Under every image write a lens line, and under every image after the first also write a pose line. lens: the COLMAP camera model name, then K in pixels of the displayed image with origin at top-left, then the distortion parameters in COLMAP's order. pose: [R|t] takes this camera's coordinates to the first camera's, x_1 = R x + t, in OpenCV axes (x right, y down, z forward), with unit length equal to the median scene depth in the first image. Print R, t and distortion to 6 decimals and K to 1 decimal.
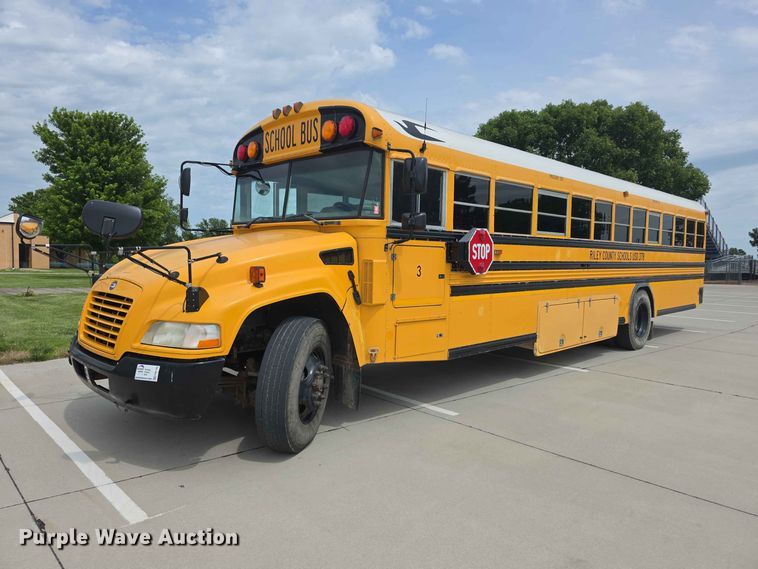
lens RADIAL K [[508.5, 0, 375.4], [0, 508.5, 296.7], [0, 0, 1]] dist [0.024176, -0.007693]
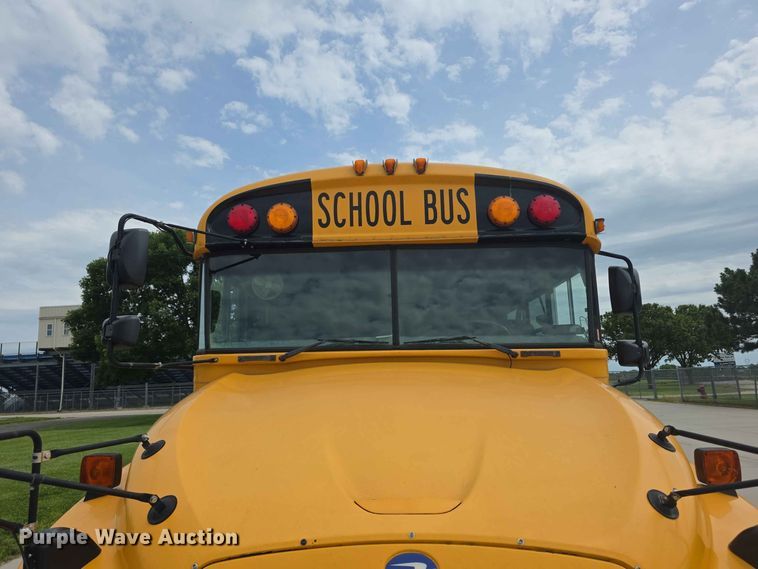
lens RADIAL K [[518.0, 0, 363.0], [0, 518.0, 281.9], [0, 0, 1]] dist [0.045025, -0.002591]
pose [[0.732446, 0.096272, 0.673984, -0.621101], [0.084350, 0.969493, -0.230149, -0.095184], [-0.675580, 0.225422, 0.701980, 0.638032]]
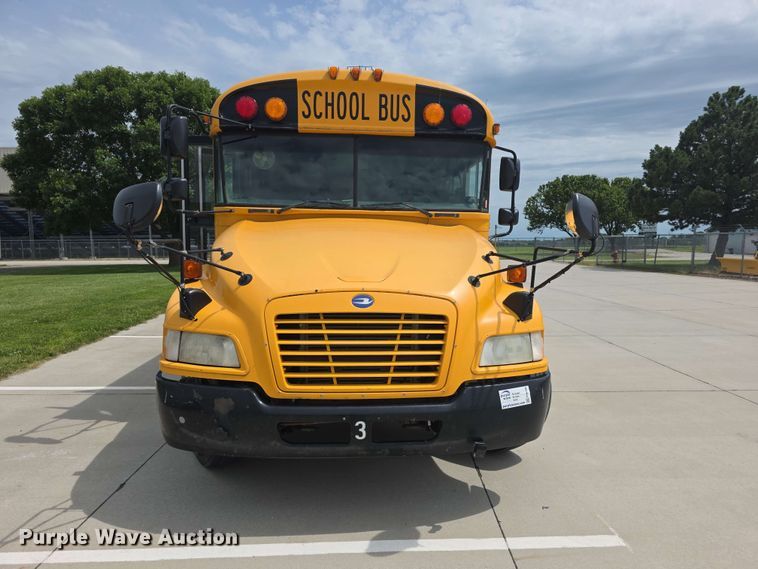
lens RADIAL K [[518.6, 0, 380.6], [0, 518.6, 306.9], [0, 0, 1]] dist [0.004180, -0.003853]
pose [[0.640022, -0.106143, 0.760990, -0.858121], [0.058473, 0.994269, 0.089503, -0.062887], [-0.766129, -0.012787, 0.642560, 0.434595]]
